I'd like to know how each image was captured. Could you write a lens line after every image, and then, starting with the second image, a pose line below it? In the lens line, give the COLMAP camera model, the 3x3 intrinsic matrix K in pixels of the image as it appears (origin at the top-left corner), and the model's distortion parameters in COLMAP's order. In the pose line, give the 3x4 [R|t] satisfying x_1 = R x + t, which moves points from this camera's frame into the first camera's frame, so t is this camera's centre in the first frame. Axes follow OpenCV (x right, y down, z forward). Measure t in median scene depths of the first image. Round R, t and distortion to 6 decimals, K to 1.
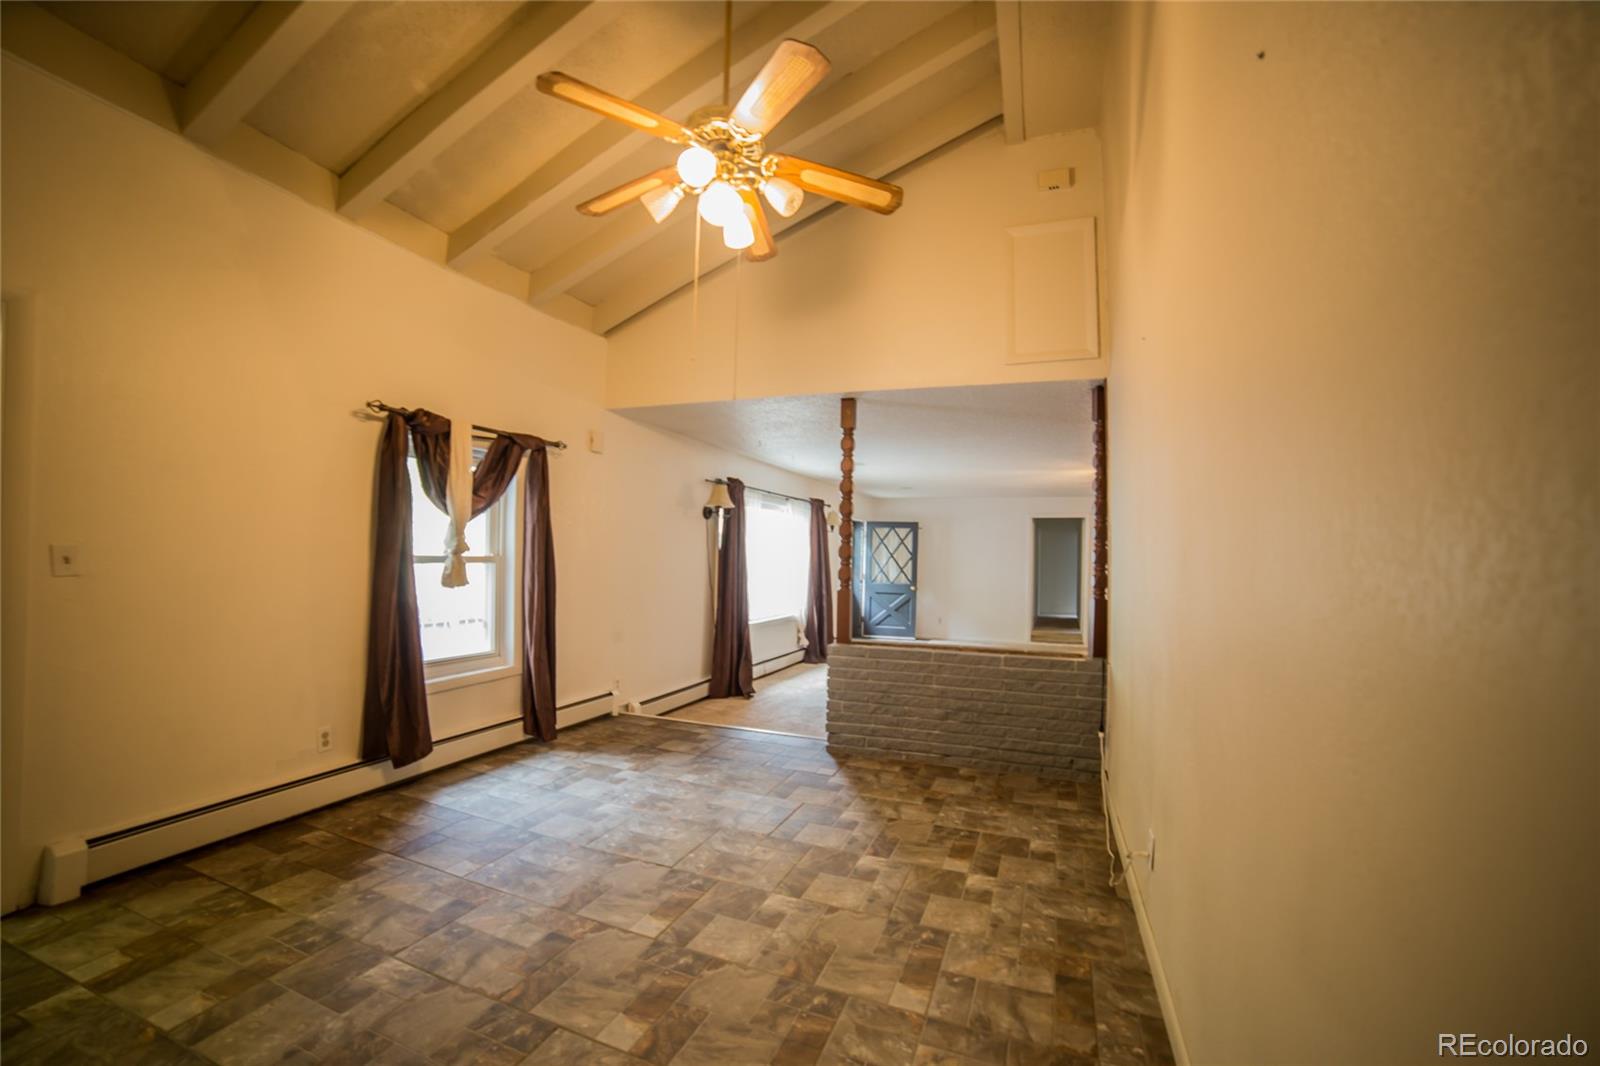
lens RADIAL K [[642.1, 0, 799.9], [0, 642.1, 549.0], [0, 0, 1]] dist [-0.110429, 0.036639]
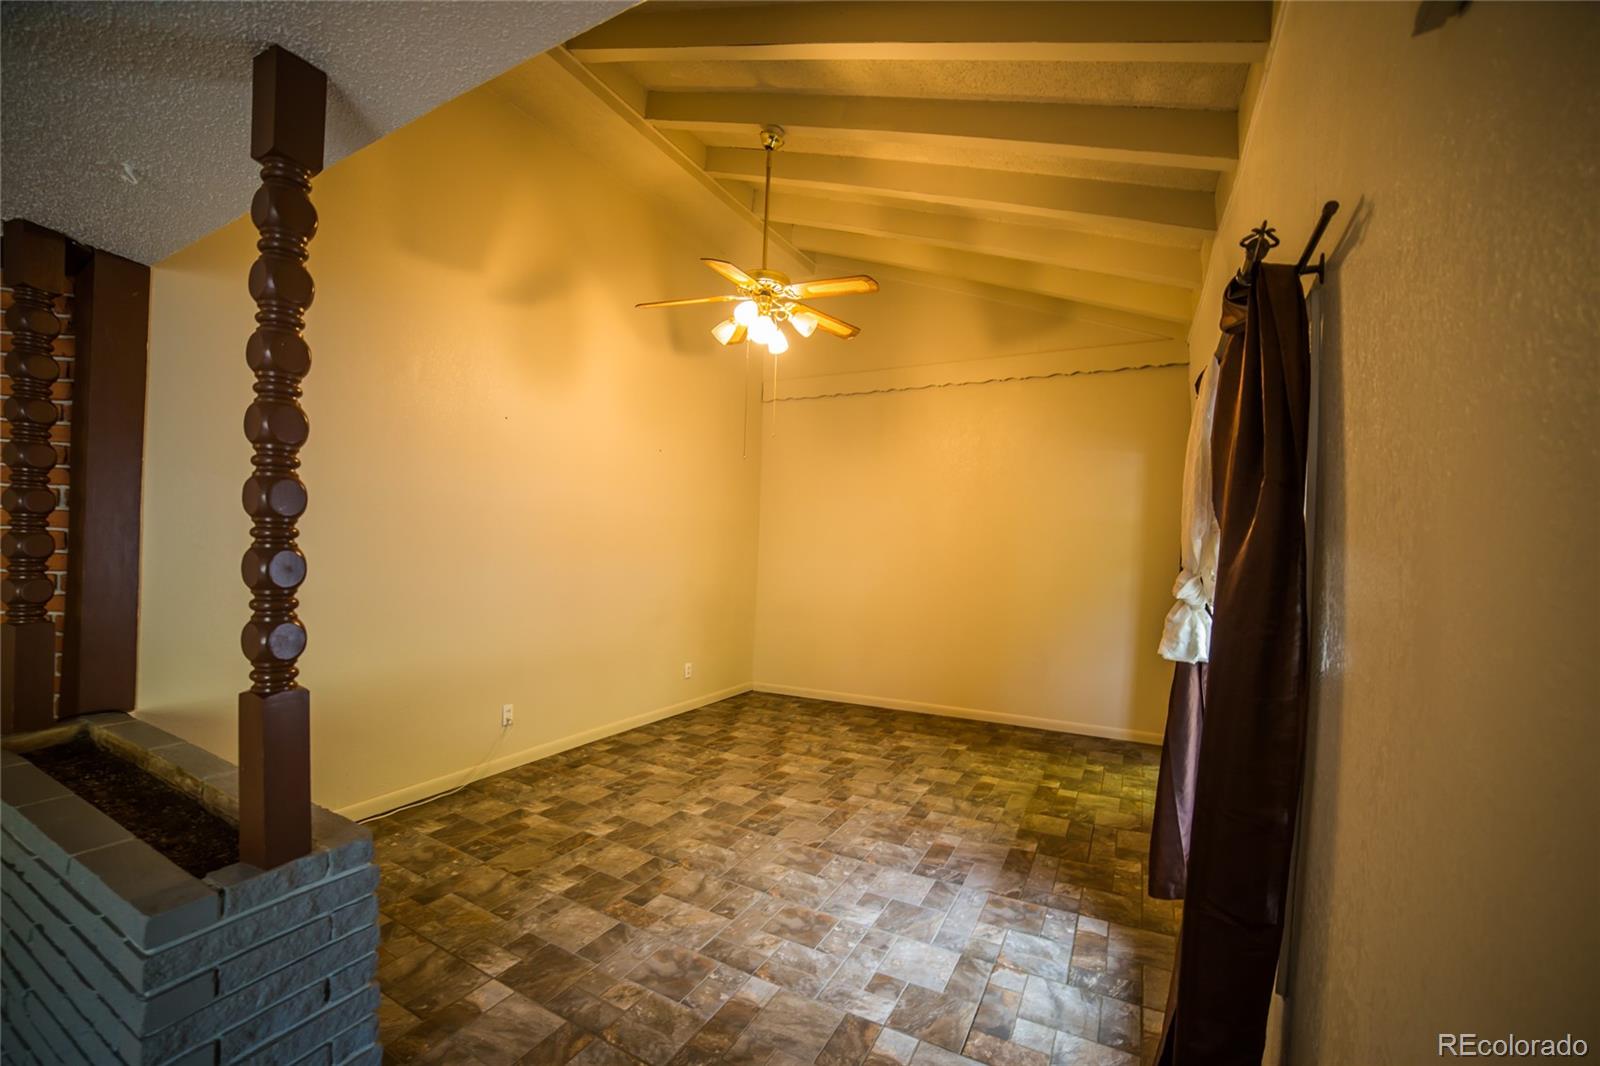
lens RADIAL K [[642.1, 0, 799.9], [0, 642.1, 549.0], [0, 0, 1]] dist [-0.110429, 0.036639]
pose [[-0.992115, -0.051631, 0.114204, -0.312999], [-0.051826, 0.998655, 0.001260, -0.025301], [-0.114115, -0.004669, -0.993457, 1.880075]]
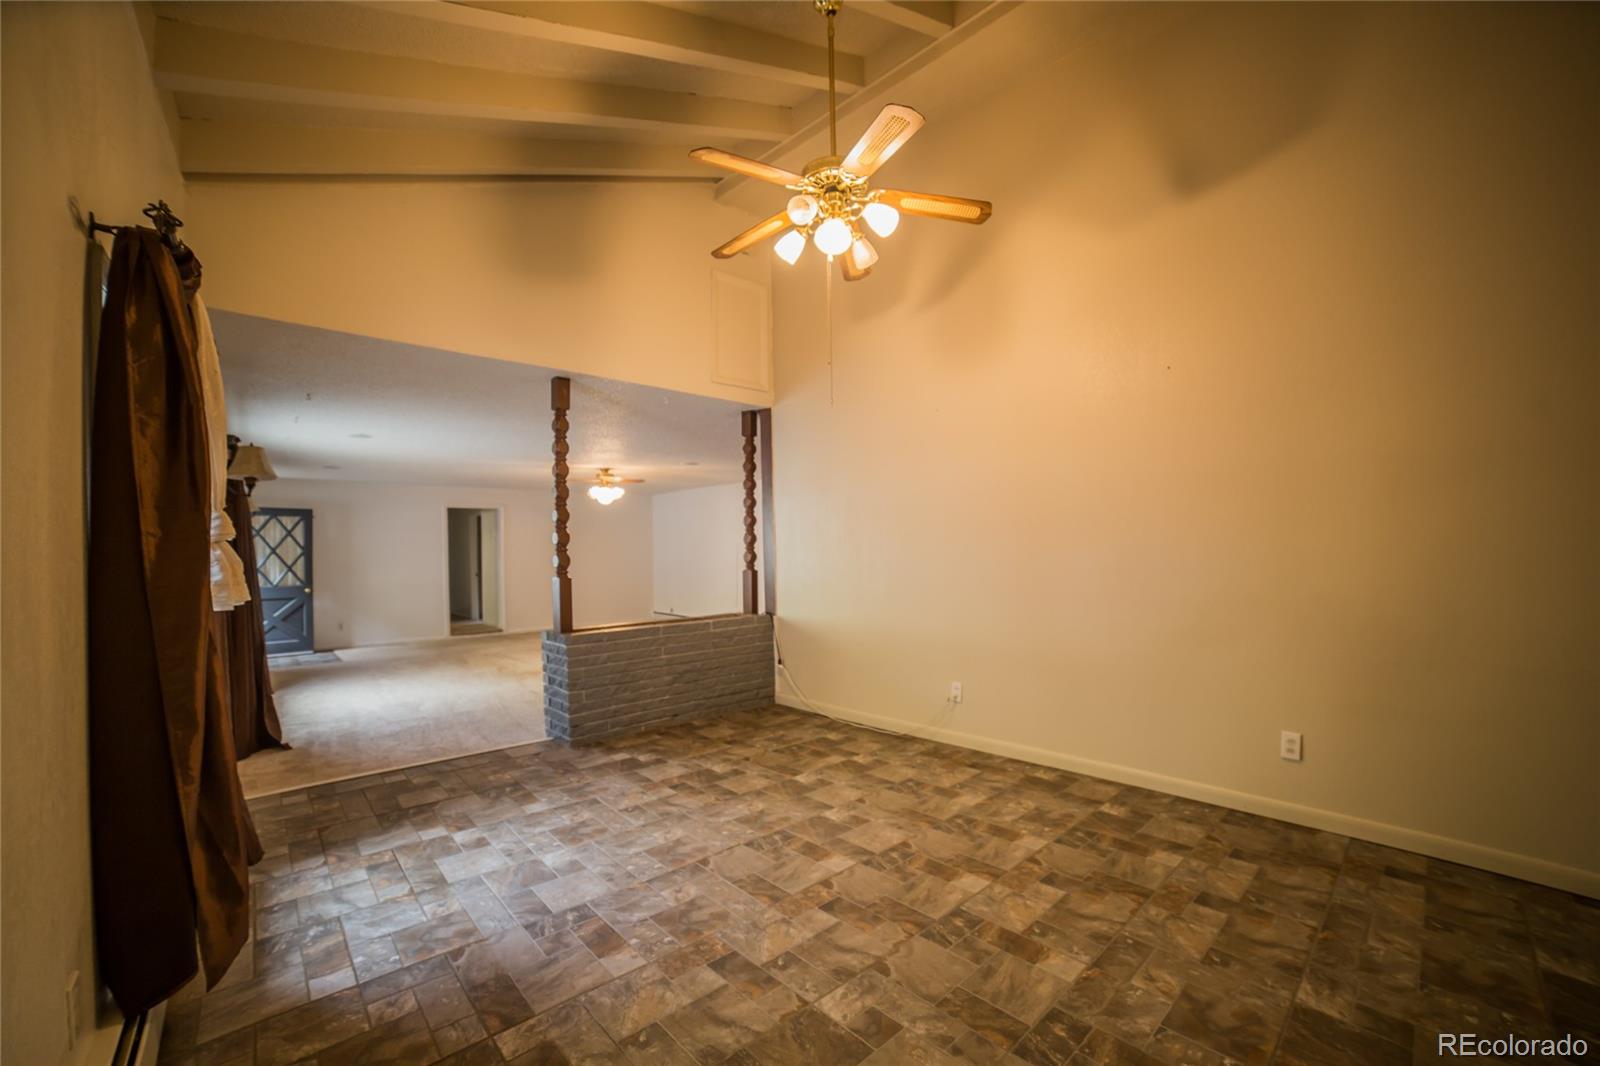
lens RADIAL K [[642.1, 0, 799.9], [0, 642.1, 549.0], [0, 0, 1]] dist [-0.110429, 0.036639]
pose [[0.436793, -0.022795, 0.899273, -0.927352], [0.014430, 0.999728, 0.018332, 0.014902], [-0.899446, 0.004969, 0.437003, 0.406447]]
